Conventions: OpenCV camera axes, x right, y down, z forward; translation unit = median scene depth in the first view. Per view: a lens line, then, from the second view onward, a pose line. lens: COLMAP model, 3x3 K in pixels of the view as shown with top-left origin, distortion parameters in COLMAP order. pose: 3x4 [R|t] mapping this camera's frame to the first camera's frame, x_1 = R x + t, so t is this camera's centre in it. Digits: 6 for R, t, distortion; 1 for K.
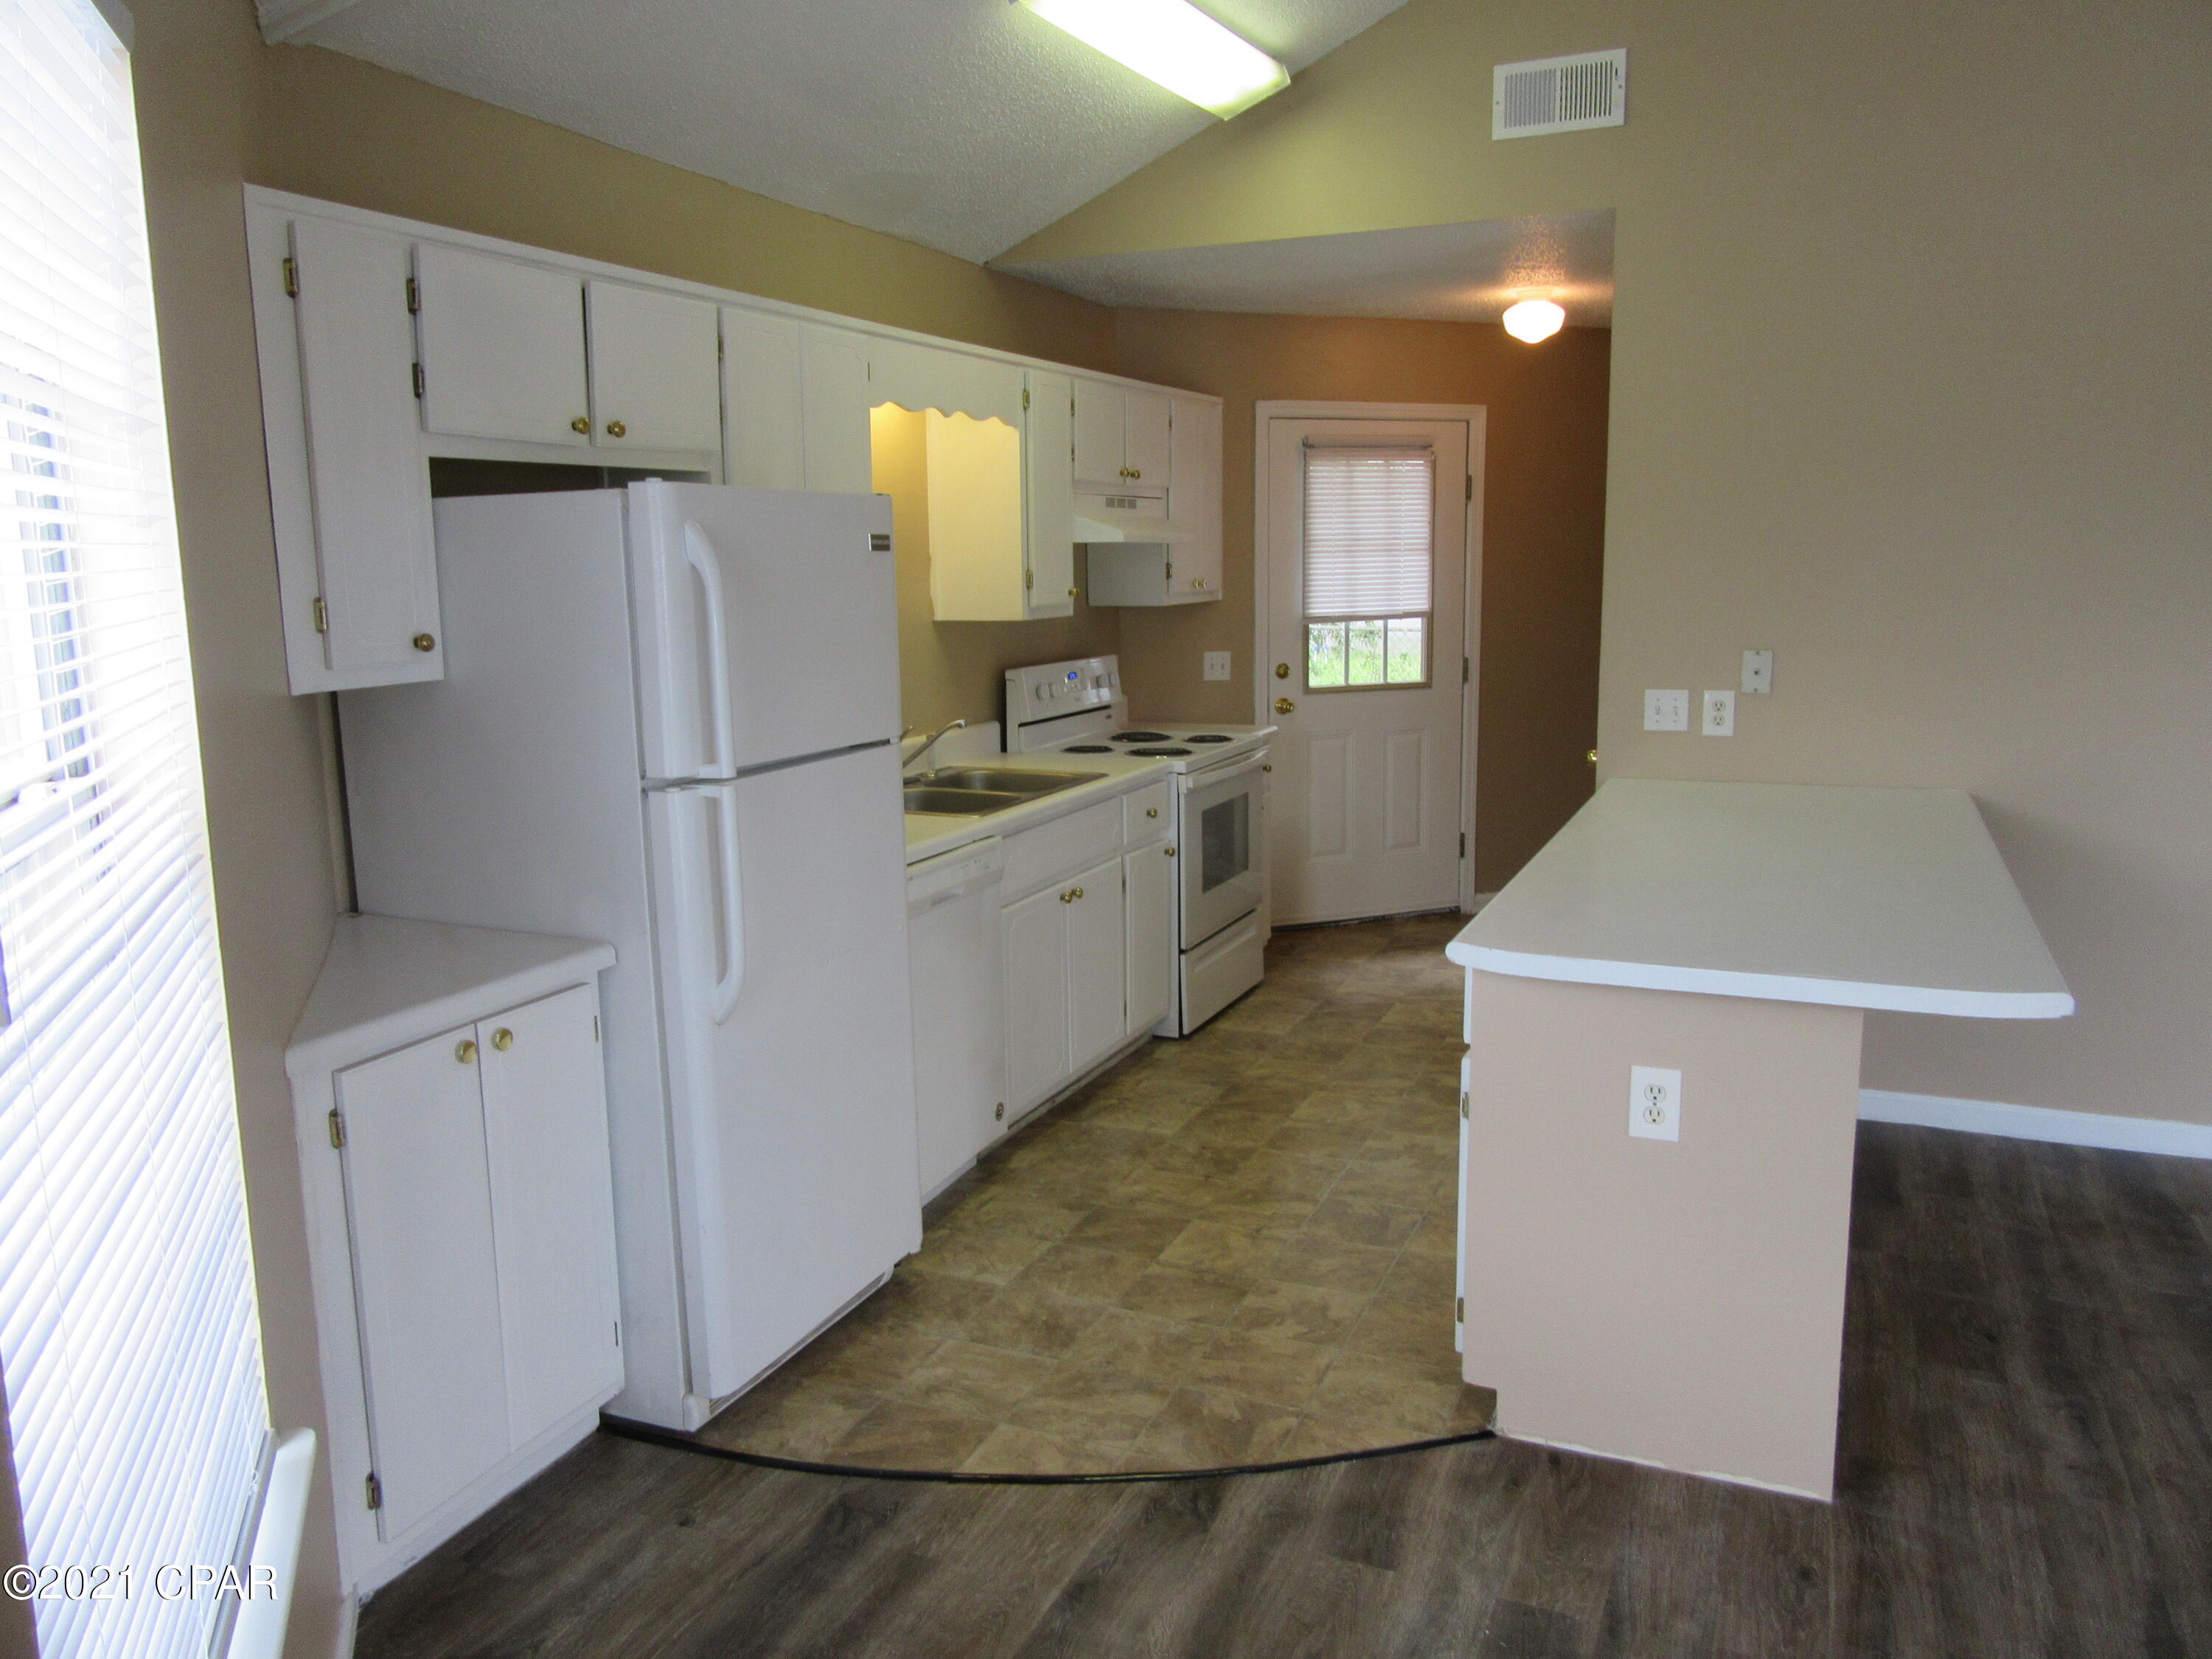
lens RADIAL K [[1623.8, 0, 1106.0], [0, 1623.8, 829.5], [0, 0, 1]] dist [-0.031148, 0.007018]
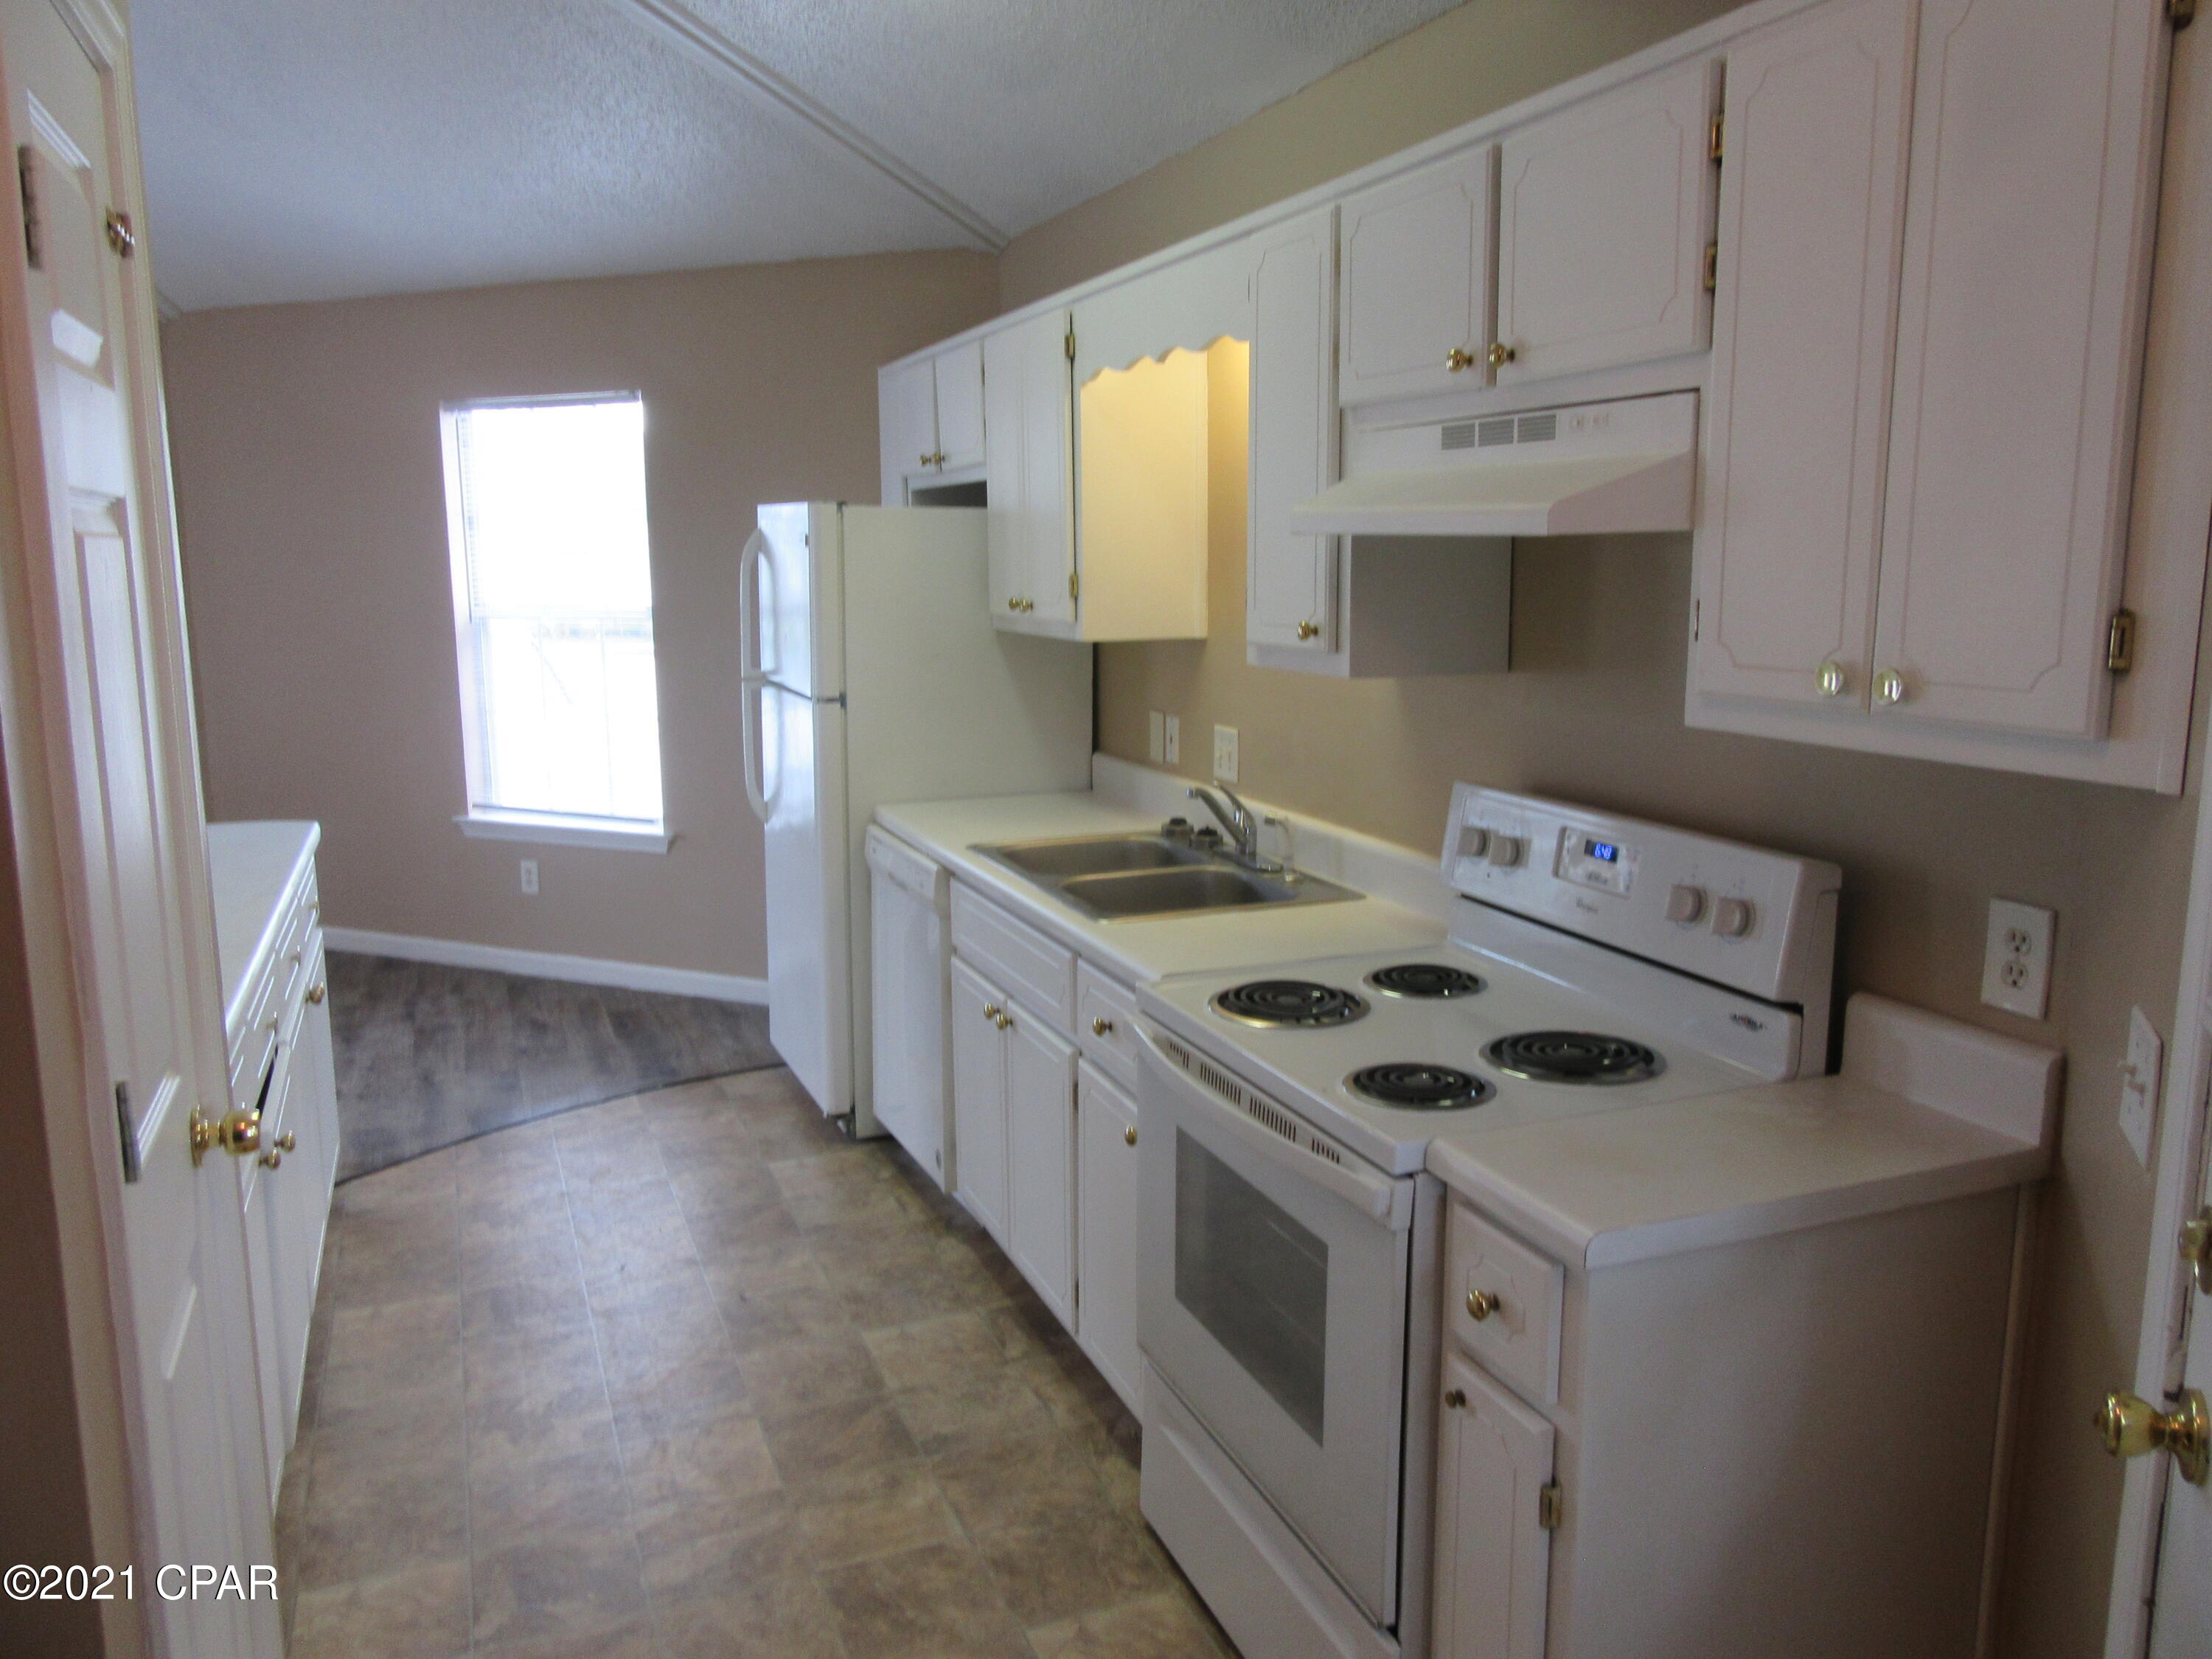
lens RADIAL K [[1657.4, 0, 1106.0], [0, 1657.4, 829.5], [0, 0, 1]] dist [-0.004140, 0.000836]
pose [[-0.700027, 0.138304, -0.700596, 0.471003], [-0.106899, 0.949717, 0.294296, -0.272697], [0.706070, 0.280908, -0.650043, 1.531292]]
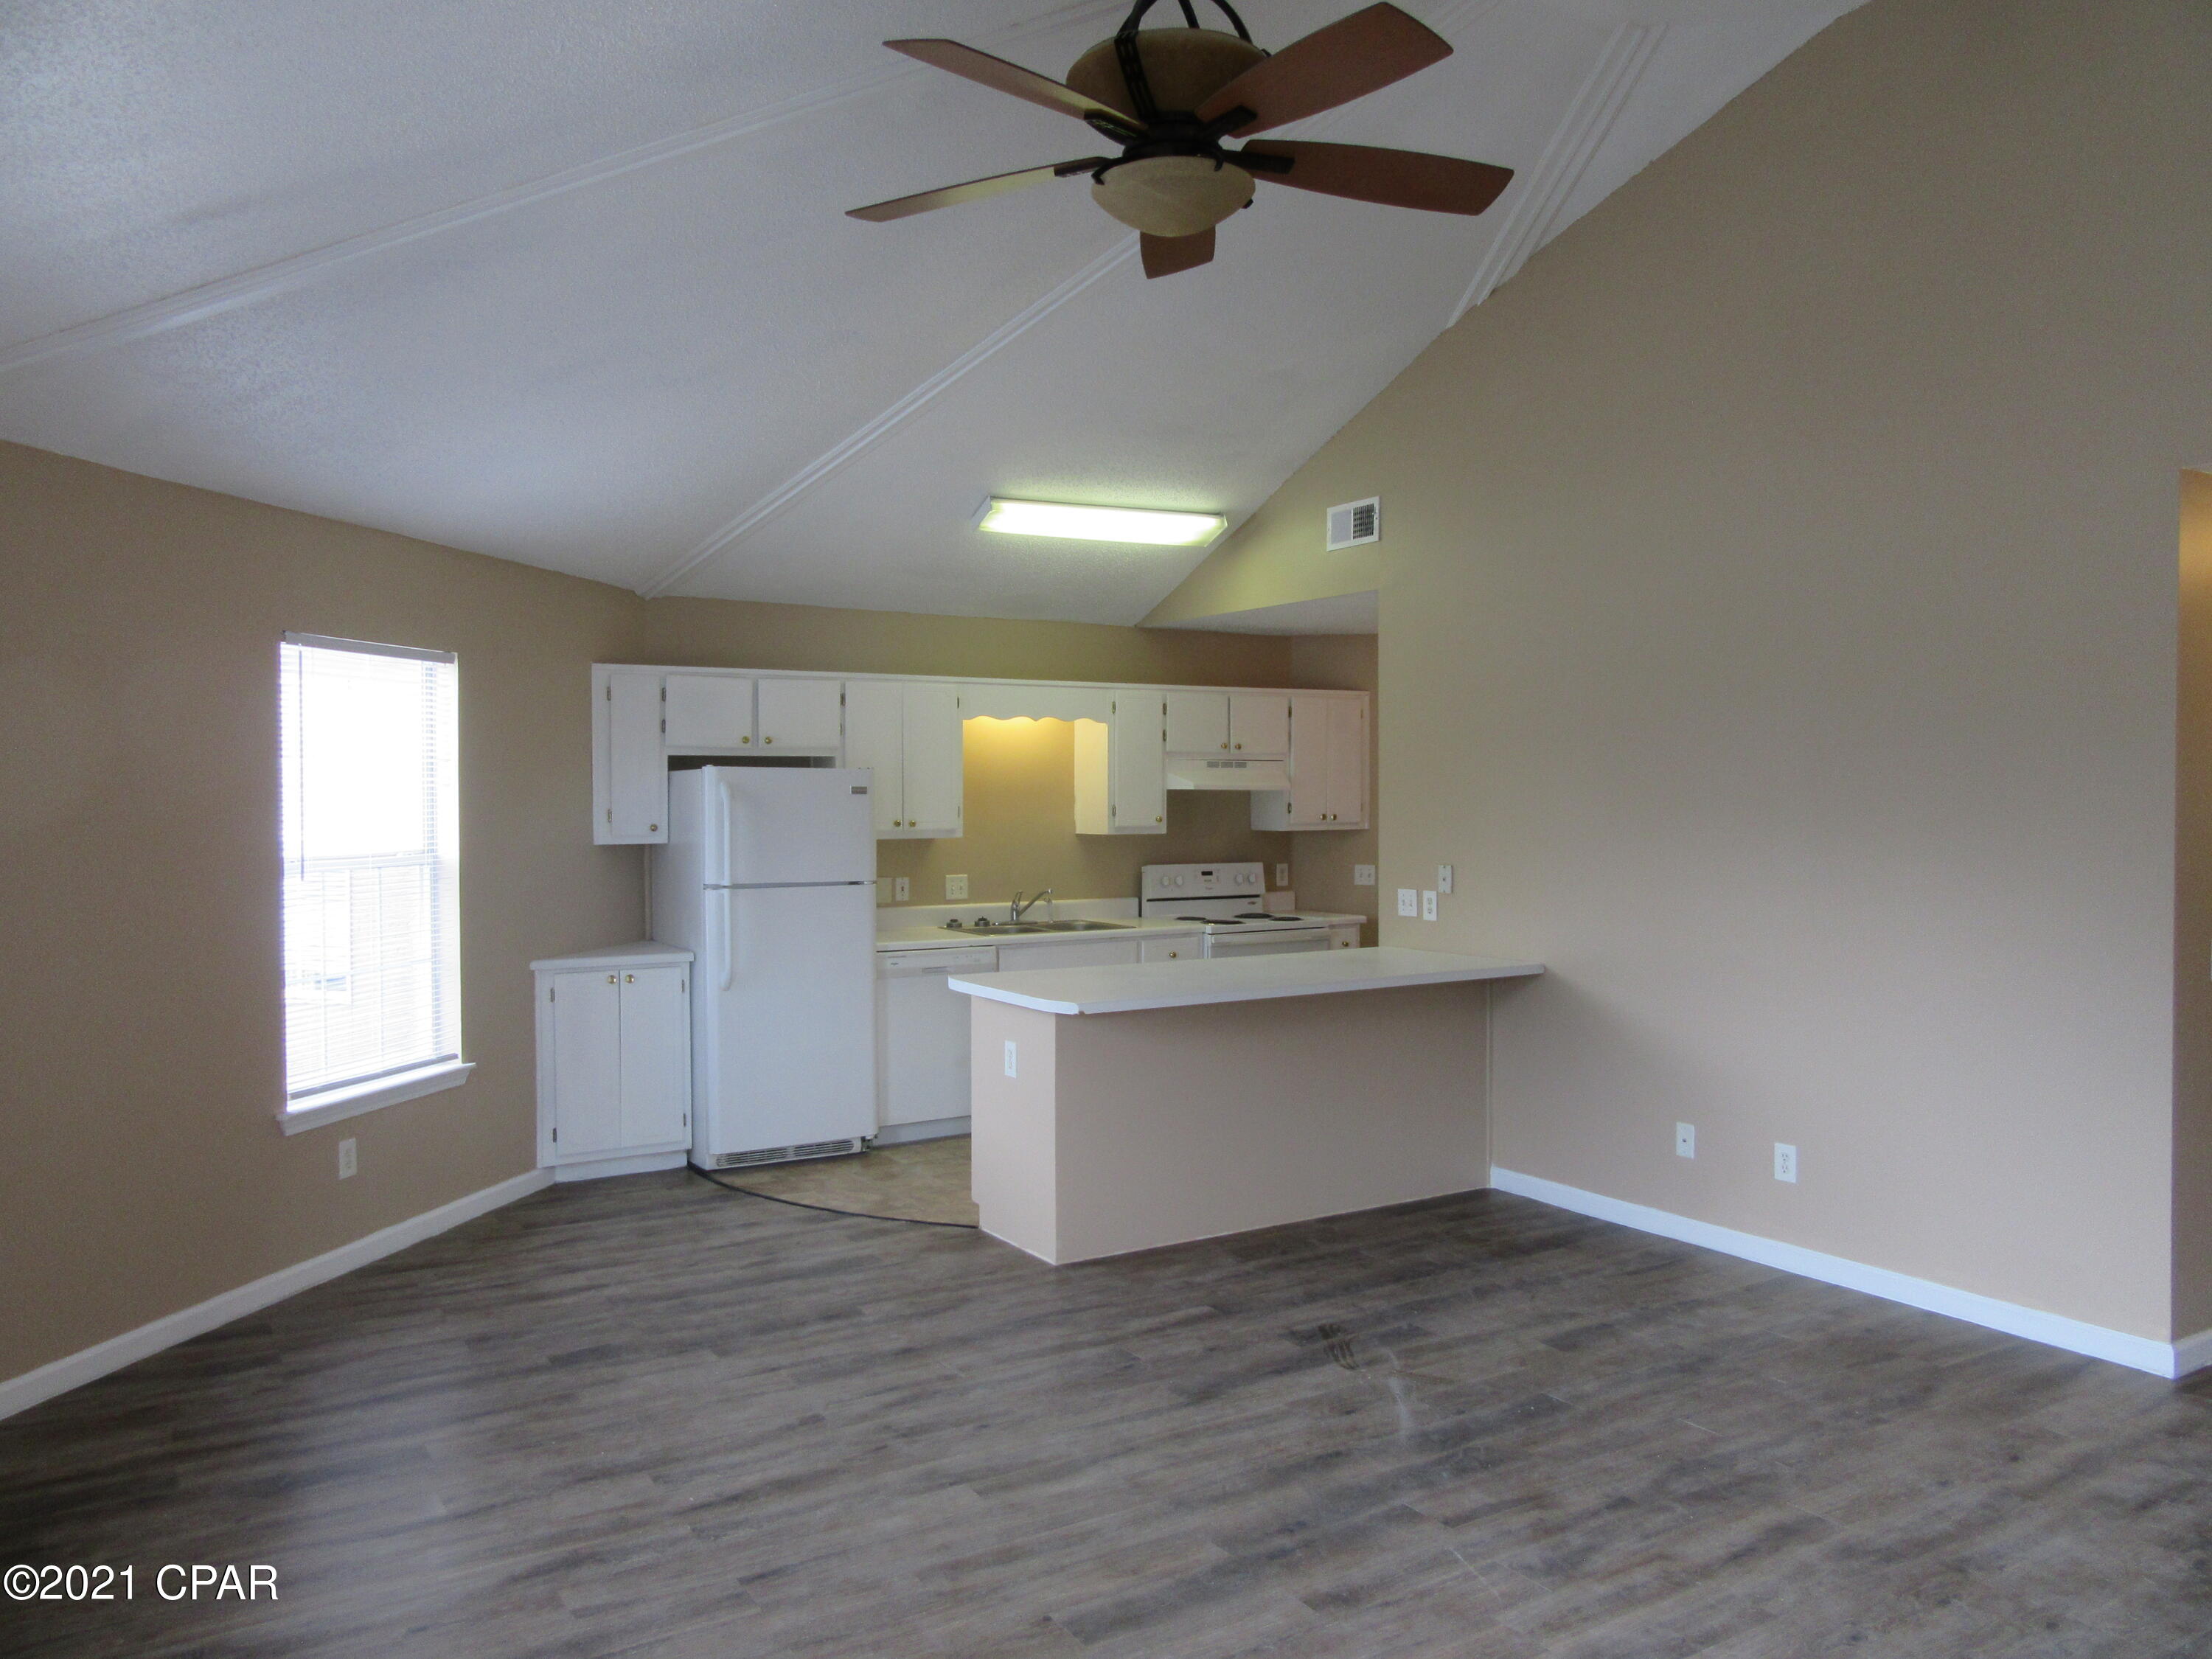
lens RADIAL K [[1623.8, 0, 1106.0], [0, 1623.8, 829.5], [0, 0, 1]] dist [-0.031148, 0.007018]
pose [[0.830029, 0.026817, -0.557075, 0.988826], [-0.104865, 0.988532, -0.108659, 0.055612], [0.547773, 0.148608, 0.823323, -0.440238]]
